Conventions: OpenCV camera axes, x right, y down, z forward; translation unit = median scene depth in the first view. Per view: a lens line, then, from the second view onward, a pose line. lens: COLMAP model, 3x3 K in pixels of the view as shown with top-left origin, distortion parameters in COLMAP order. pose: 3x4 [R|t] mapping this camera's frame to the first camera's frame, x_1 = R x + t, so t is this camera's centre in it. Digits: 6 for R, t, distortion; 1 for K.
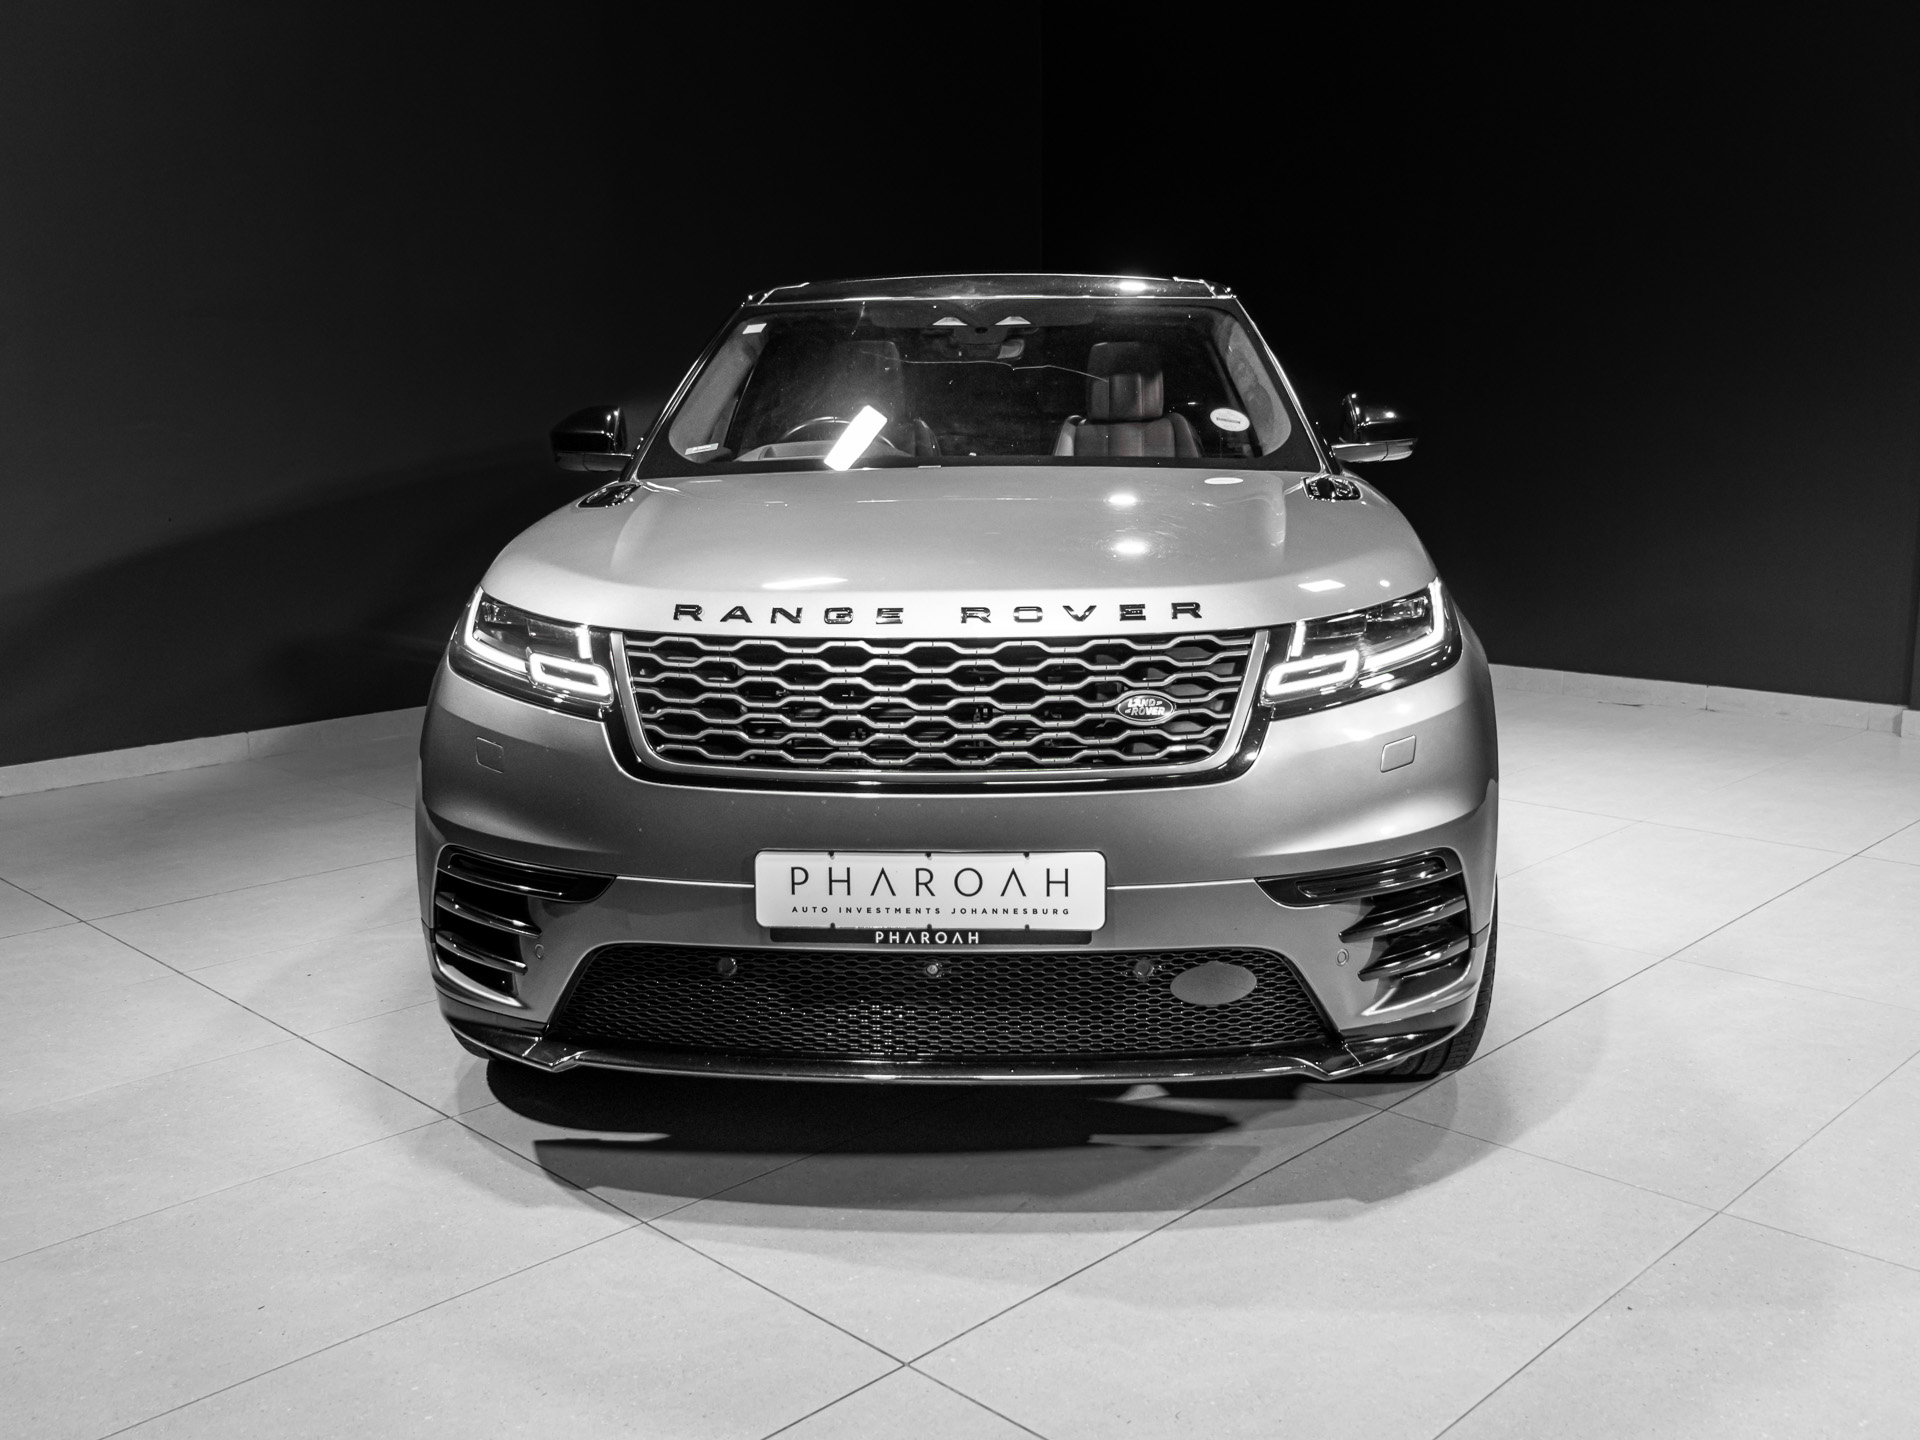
lens RADIAL K [[1776.7, 0, 960.0], [0, 1776.7, 720.0], [0, 0, 1]] dist [-0.001222, 0.006618]
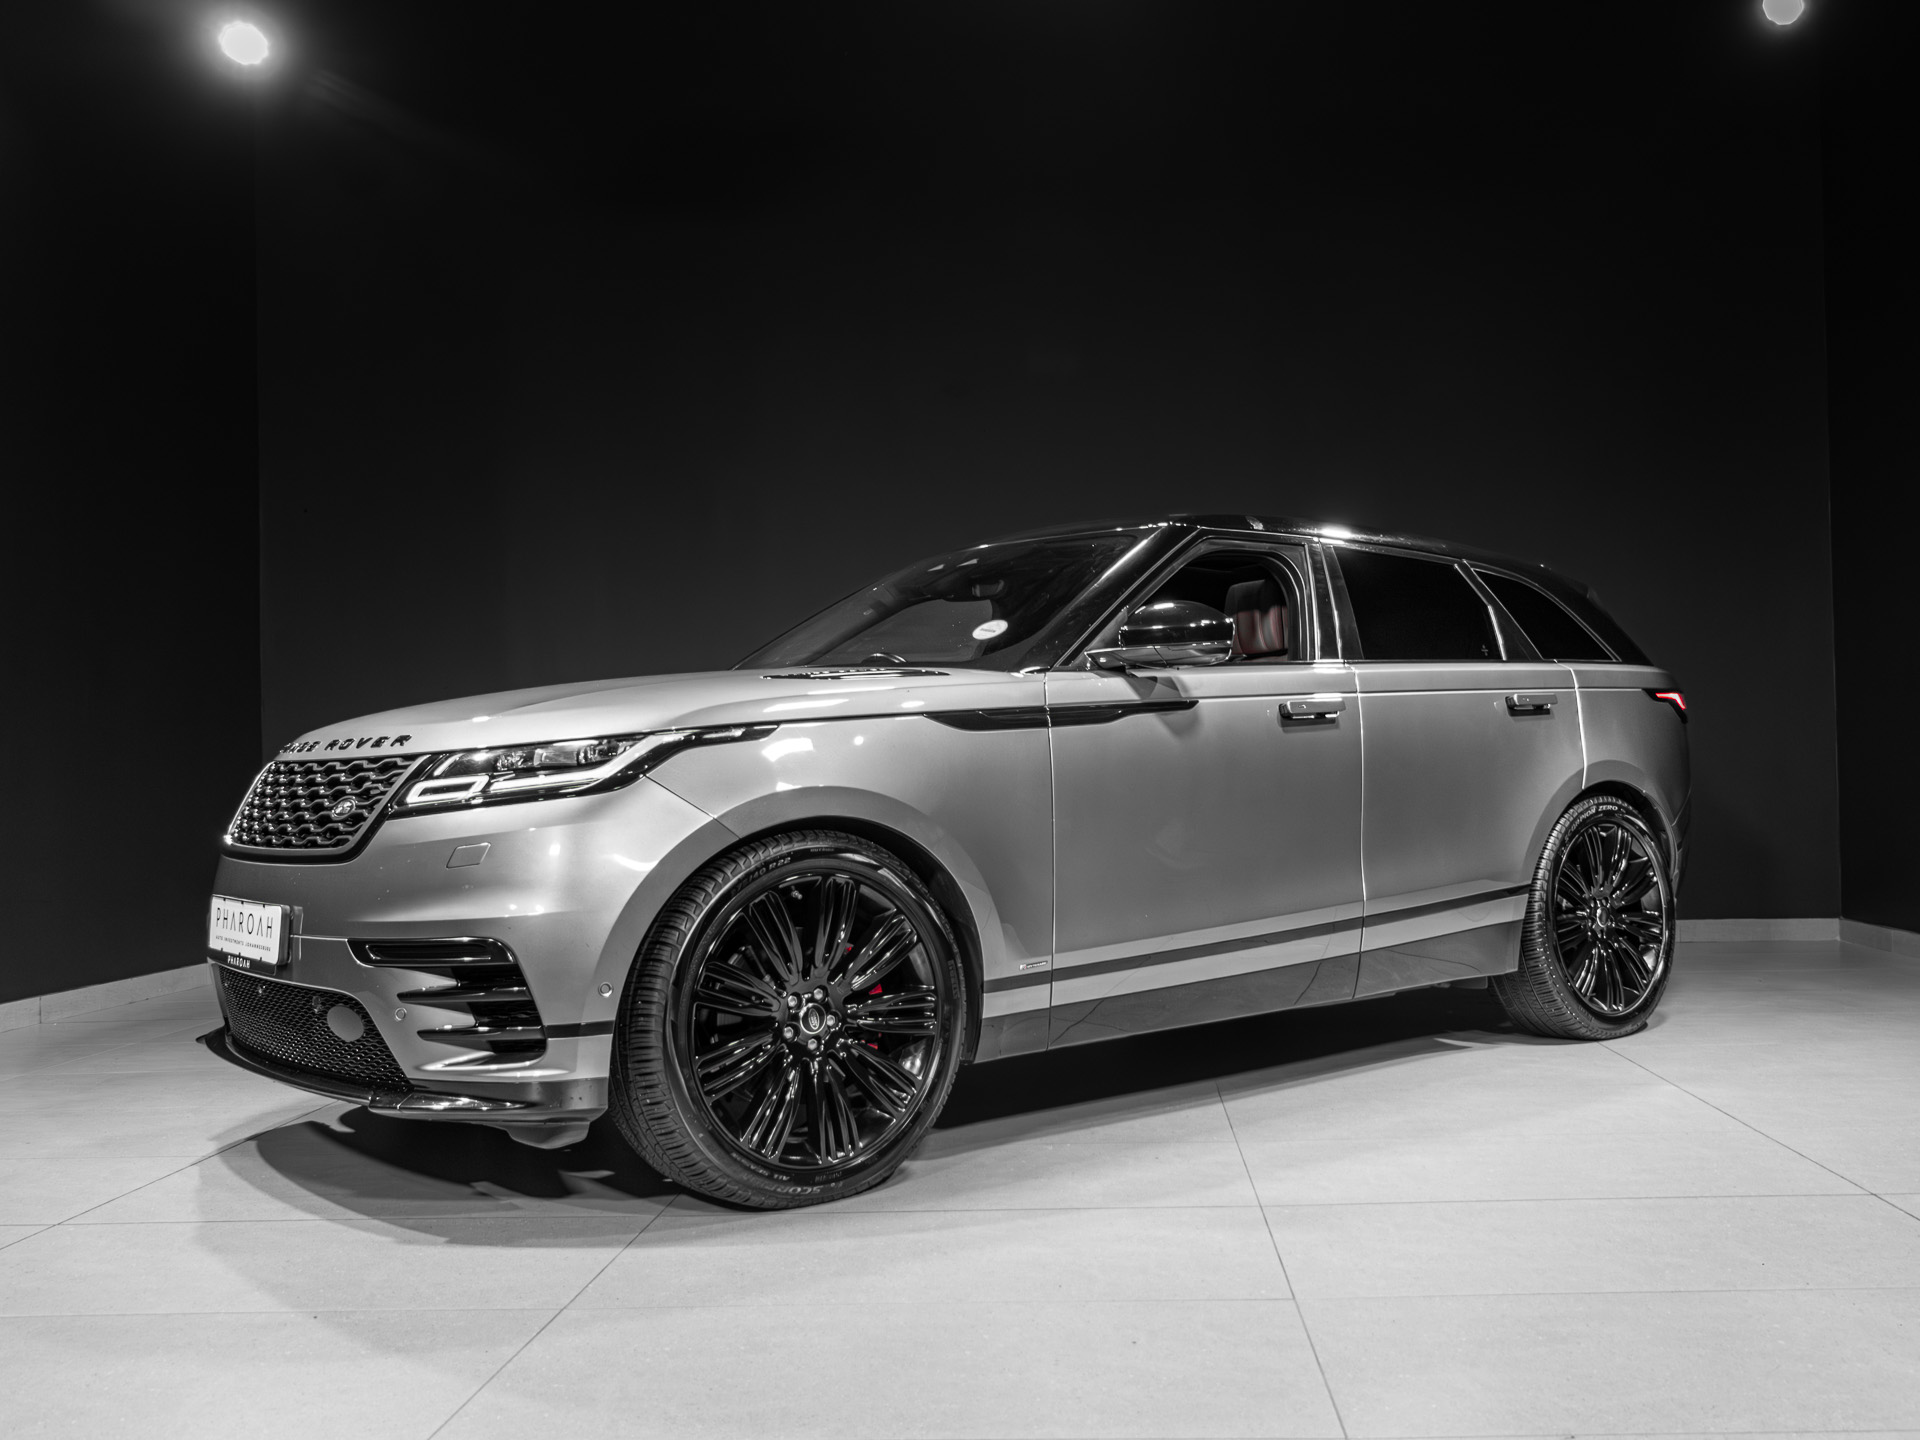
lens RADIAL K [[1741.8, 0, 1067.5], [0, 1741.8, 723.3], [0, 0, 1]] dist [0.003376, 0.018570]
pose [[0.693882, -0.018089, -0.719862, 1.425553], [-0.121246, 0.982477, -0.141559, 0.050359], [0.709808, 0.185505, 0.679529, 0.468822]]
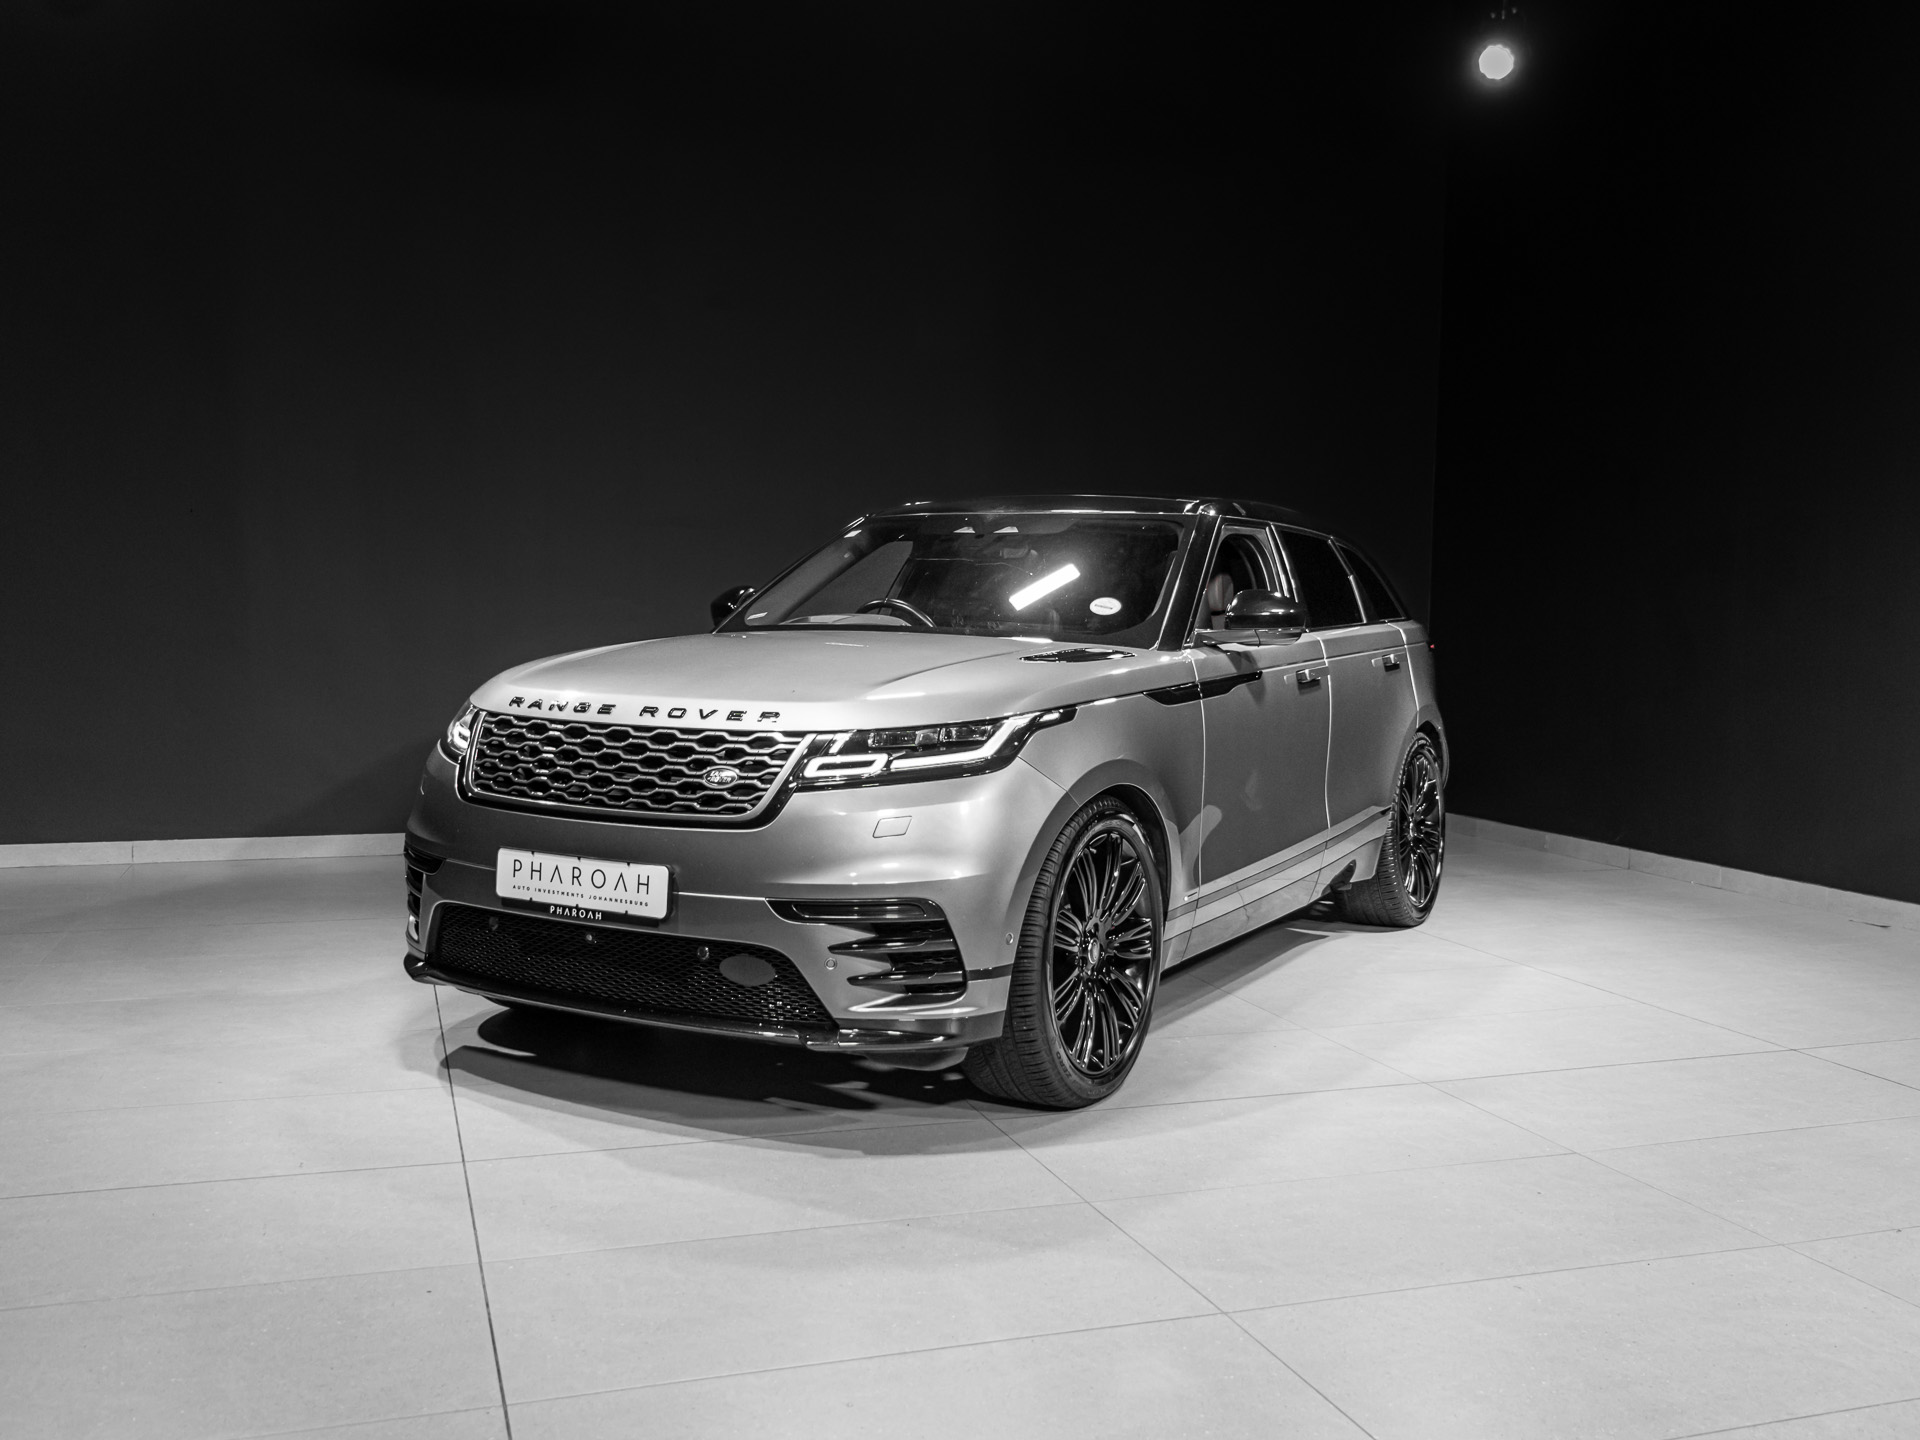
lens RADIAL K [[1736.7, 0, 960.7], [0, 1736.7, 734.9], [0, 0, 1]] dist [0.006061, -0.001646]
pose [[0.895690, 0.061646, -0.440386, 0.914857], [-0.109461, 0.990436, -0.083988, 0.057755], [0.430997, 0.123432, 0.893872, -0.222675]]
